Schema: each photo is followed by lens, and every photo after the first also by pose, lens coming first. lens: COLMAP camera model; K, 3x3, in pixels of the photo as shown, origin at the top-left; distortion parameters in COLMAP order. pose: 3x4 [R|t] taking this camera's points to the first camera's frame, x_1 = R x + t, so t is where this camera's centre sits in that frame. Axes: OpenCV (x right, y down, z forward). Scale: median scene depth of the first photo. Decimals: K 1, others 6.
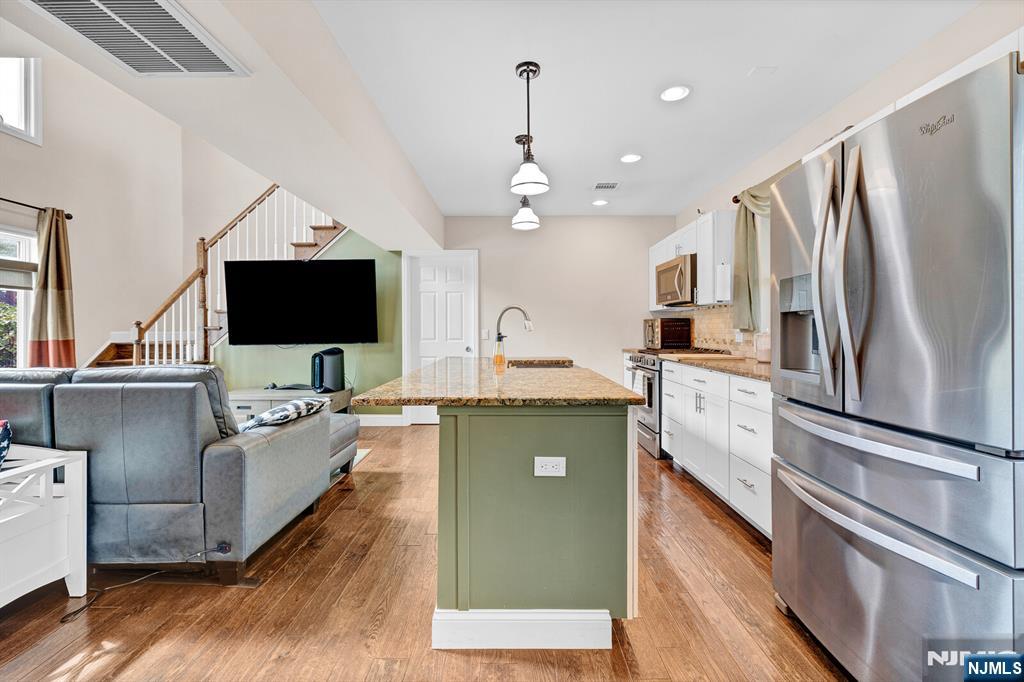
lens RADIAL K [[448.3, 0, 507.7], [0, 448.3, 329.3], [0, 0, 1]] dist [0.000677, 0.000027]
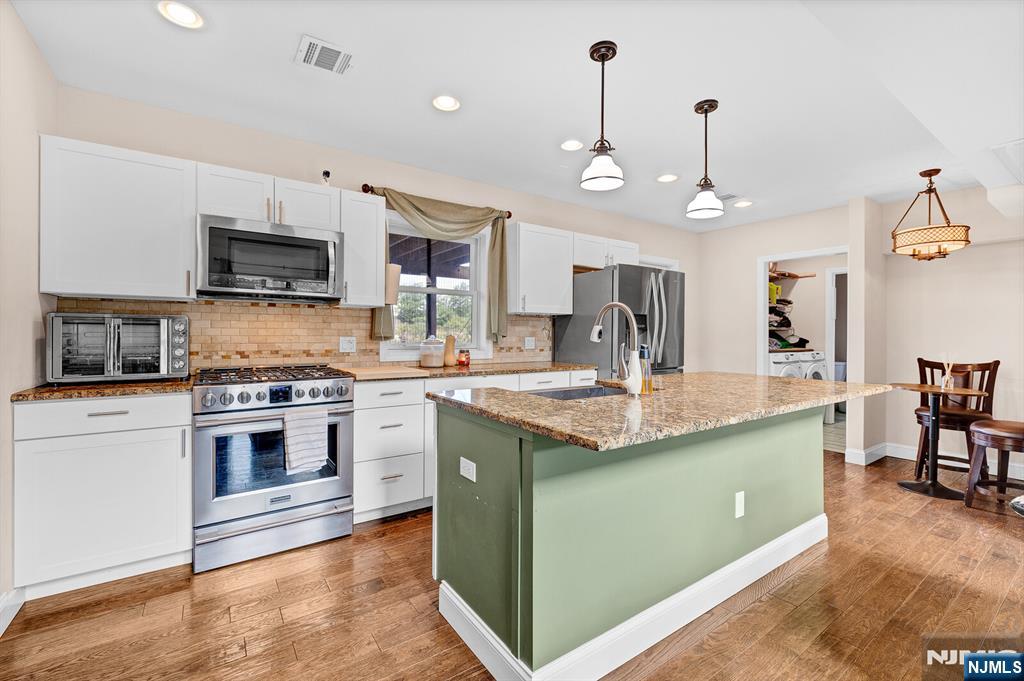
lens RADIAL K [[440.7, 0, 515.4], [0, 440.7, 337.1], [0, 0, 1]] dist [0.000269, 0.000029]
pose [[-0.579951, -0.004667, 0.814638, -0.337240], [-0.003050, 0.999989, 0.003558, -0.003942], [-0.814645, -0.000421, -0.579959, 1.181503]]
